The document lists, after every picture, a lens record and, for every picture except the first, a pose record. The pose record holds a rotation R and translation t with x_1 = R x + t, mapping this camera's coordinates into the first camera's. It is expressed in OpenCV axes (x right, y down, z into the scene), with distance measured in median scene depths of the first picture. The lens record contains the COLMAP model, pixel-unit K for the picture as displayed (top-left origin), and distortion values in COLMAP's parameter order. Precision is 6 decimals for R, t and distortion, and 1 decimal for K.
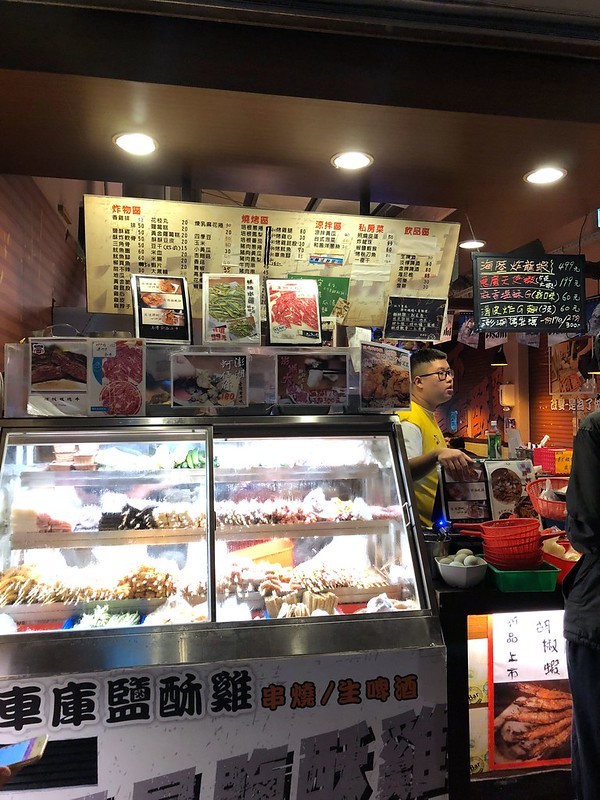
lens RADIAL K [[646.3, 0, 300.0], [0, 646.3, 400.0], [0, 0, 1]] dist [0.013839, -0.003495]
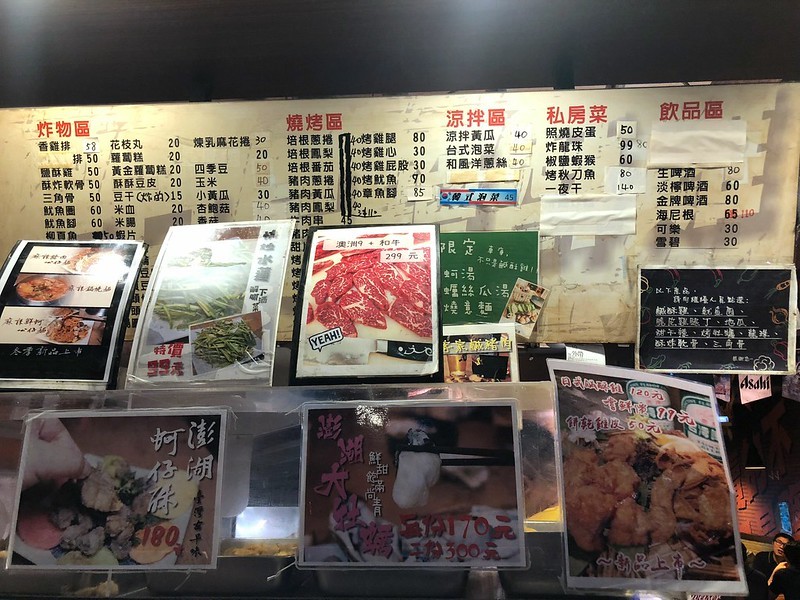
lens RADIAL K [[646.3, 0, 398.2], [0, 646.3, 289.8], [0, 0, 1]] dist [0.013839, -0.003495]
pose [[0.965874, -0.075101, -0.247887, 0.095265], [0.002965, 0.960186, -0.279347, -0.031183], [0.258996, 0.269079, 0.927641, 0.608546]]
